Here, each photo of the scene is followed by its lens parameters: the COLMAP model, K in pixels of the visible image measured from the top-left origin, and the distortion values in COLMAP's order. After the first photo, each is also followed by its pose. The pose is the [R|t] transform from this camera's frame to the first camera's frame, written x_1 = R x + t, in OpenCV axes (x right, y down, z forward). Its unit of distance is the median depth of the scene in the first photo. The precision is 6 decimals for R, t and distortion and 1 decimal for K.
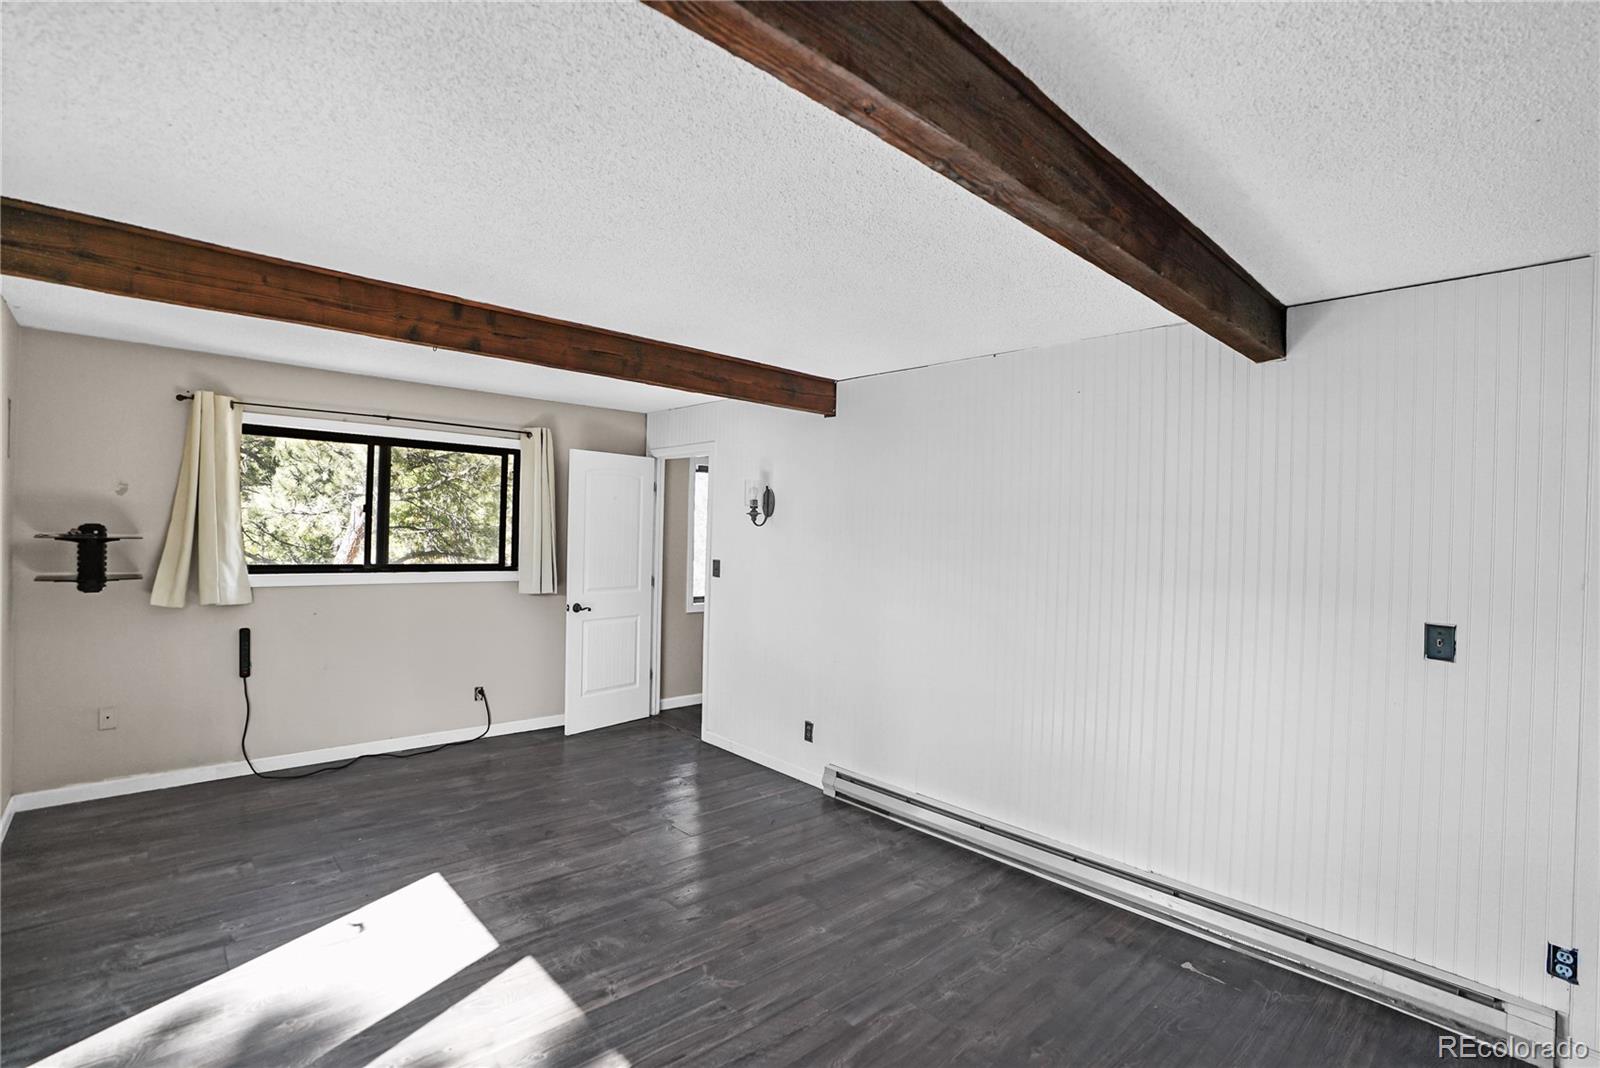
lens RADIAL K [[737.1, 0, 801.3], [0, 737.1, 537.1], [0, 0, 1]] dist [-0.000668, 0.000235]
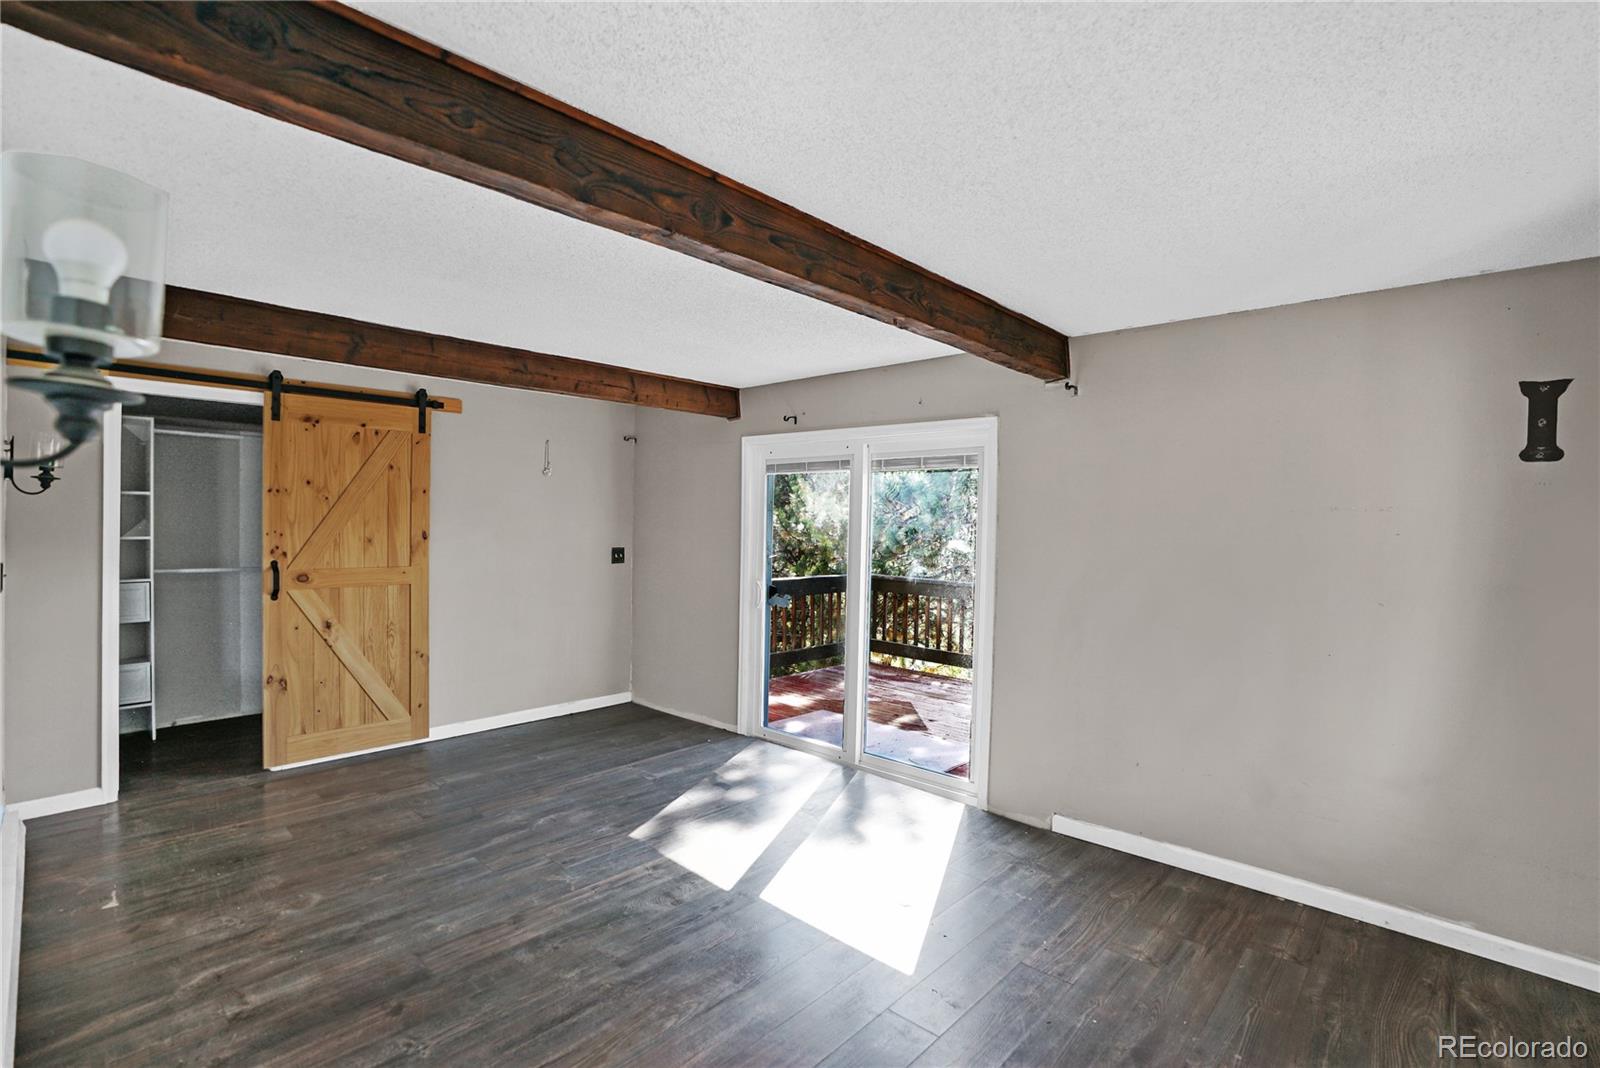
lens RADIAL K [[737.1, 0, 798.9], [0, 737.1, 532.8], [0, 0, 1]] dist [-0.000668, 0.000235]
pose [[-0.996801, -0.038241, -0.070182, -0.375553], [-0.039219, 0.999151, 0.012612, -0.010861], [0.069640, 0.015324, -0.997454, 2.129105]]
